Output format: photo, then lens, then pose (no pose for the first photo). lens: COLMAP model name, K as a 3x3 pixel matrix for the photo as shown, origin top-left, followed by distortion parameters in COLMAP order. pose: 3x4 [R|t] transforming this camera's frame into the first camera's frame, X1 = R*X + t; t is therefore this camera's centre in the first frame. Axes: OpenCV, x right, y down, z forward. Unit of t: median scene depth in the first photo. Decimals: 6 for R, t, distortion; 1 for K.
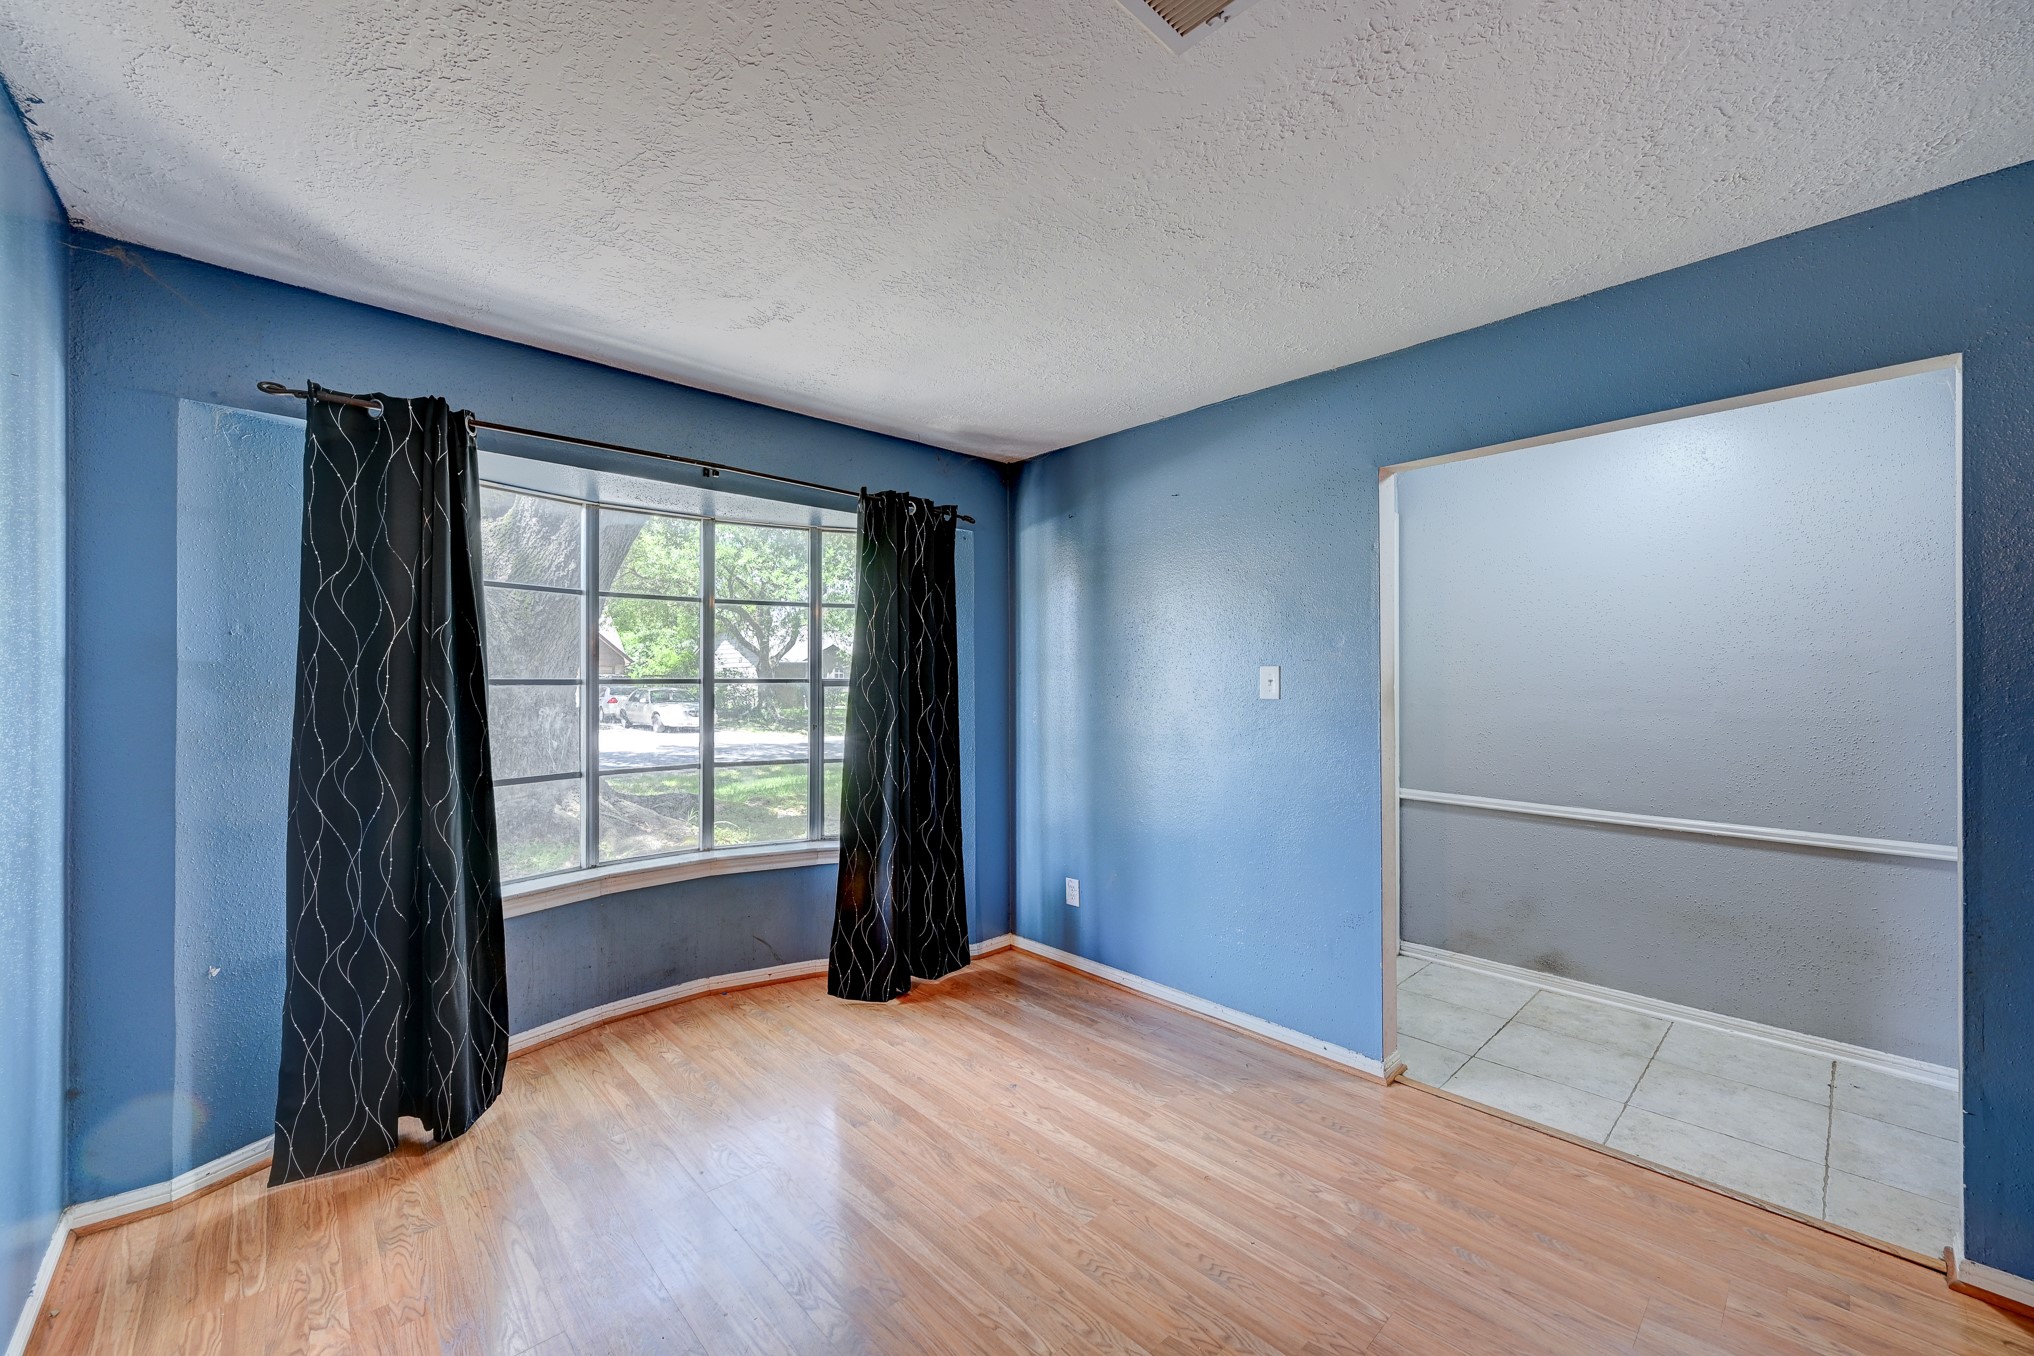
lens RADIAL K [[794.3, 0, 1023.6], [0, 794.3, 680.5], [0, 0, 1]] dist [0.001179, -0.000430]
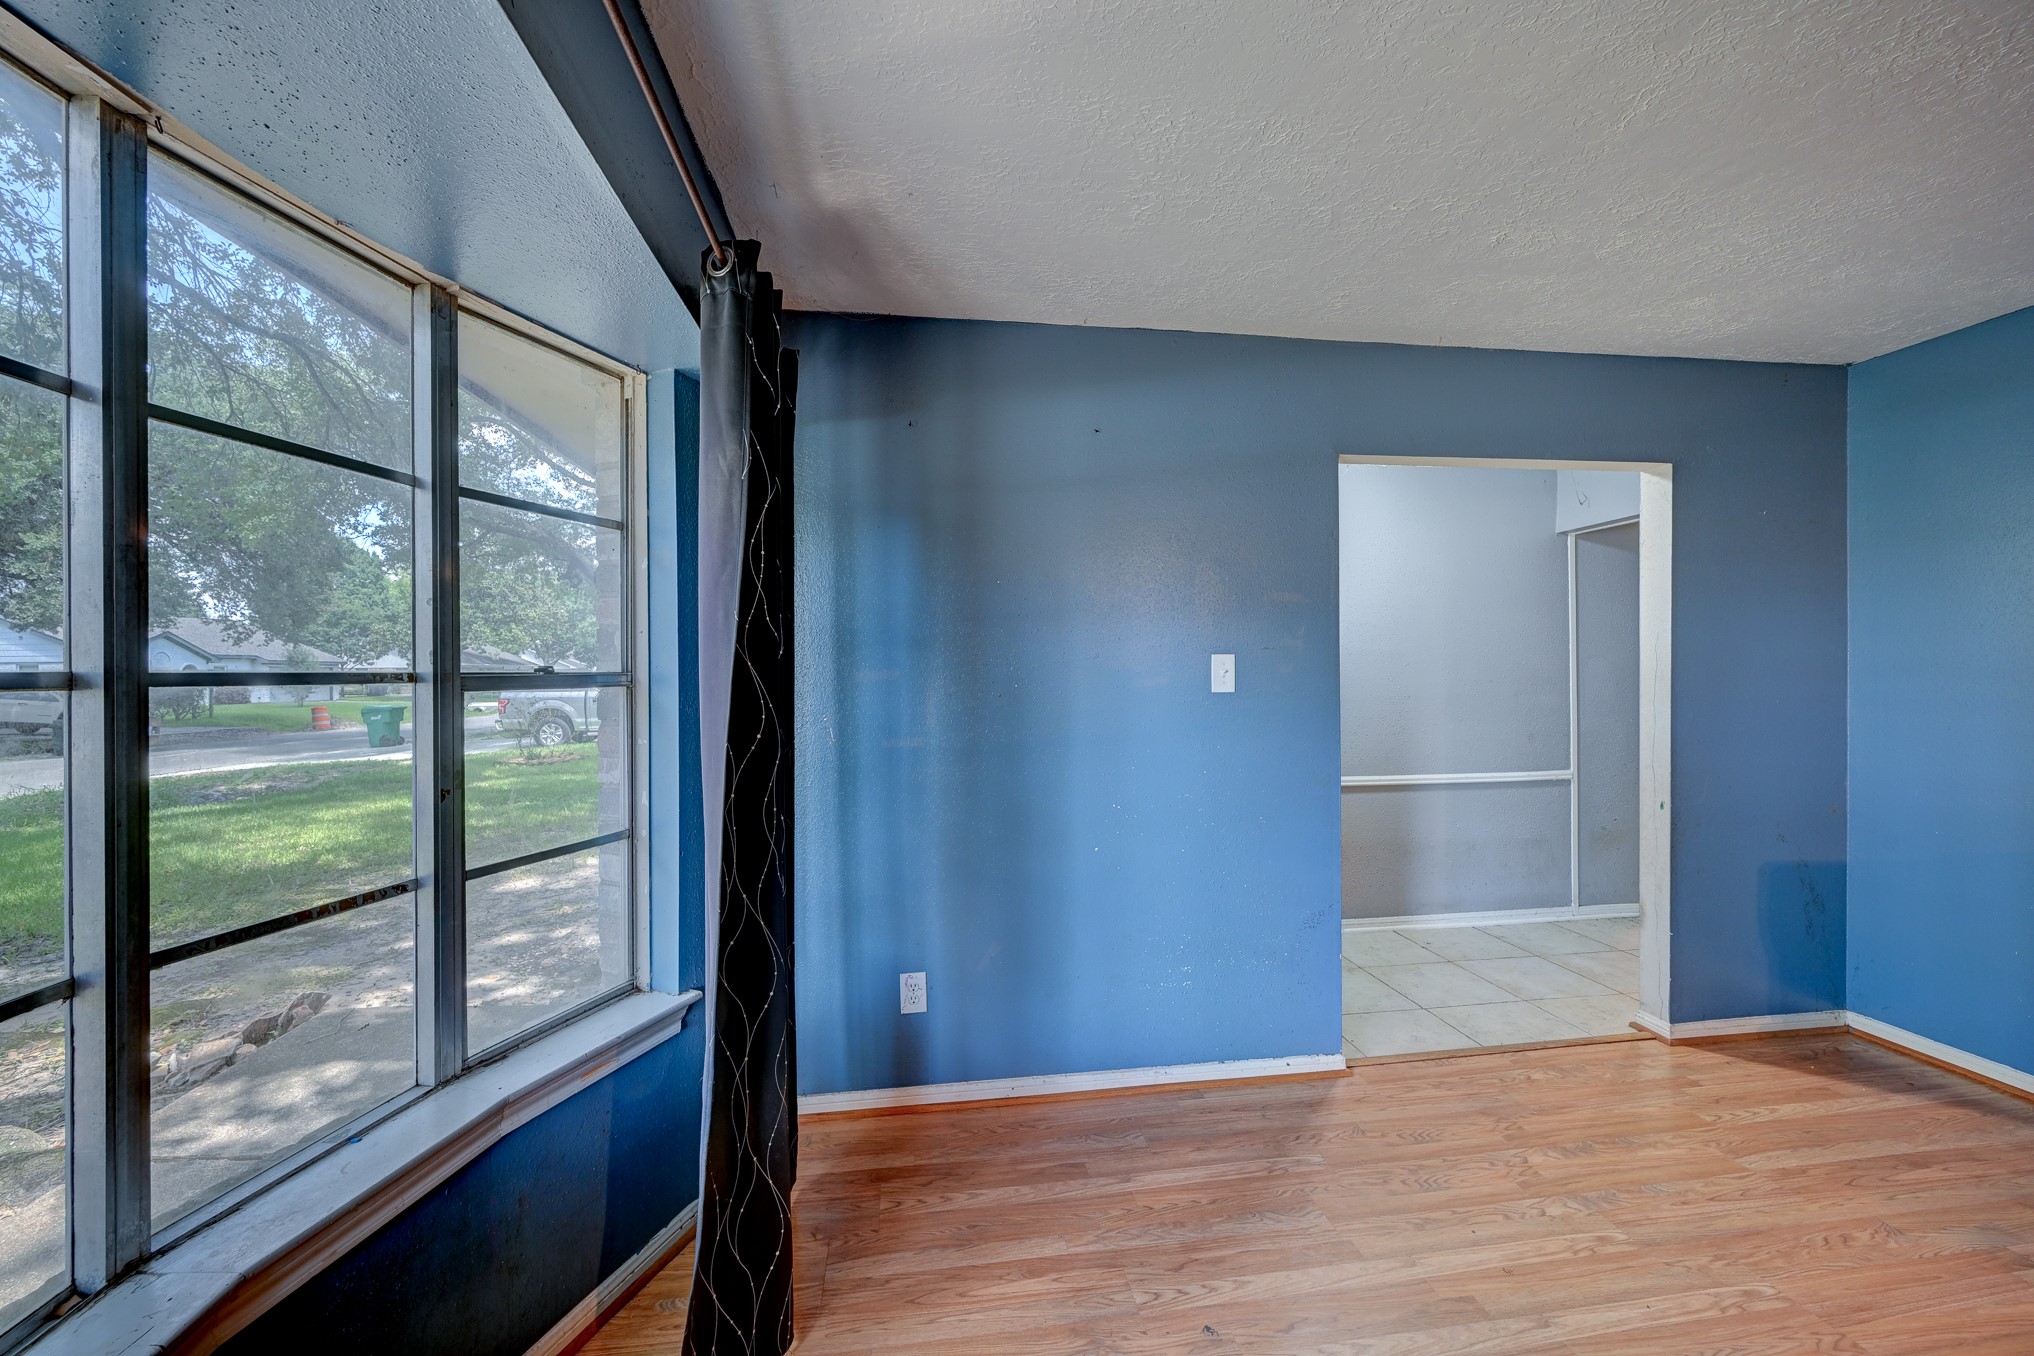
lens RADIAL K [[794.3, 0, 1001.8], [0, 794.3, 675.0], [0, 0, 1]] dist [0.001179, -0.000430]
pose [[0.576504, -0.008795, 0.817047, -0.530696], [0.007308, 0.999958, 0.005607, -0.001808], [-0.817062, 0.002738, 0.576543, 0.680942]]
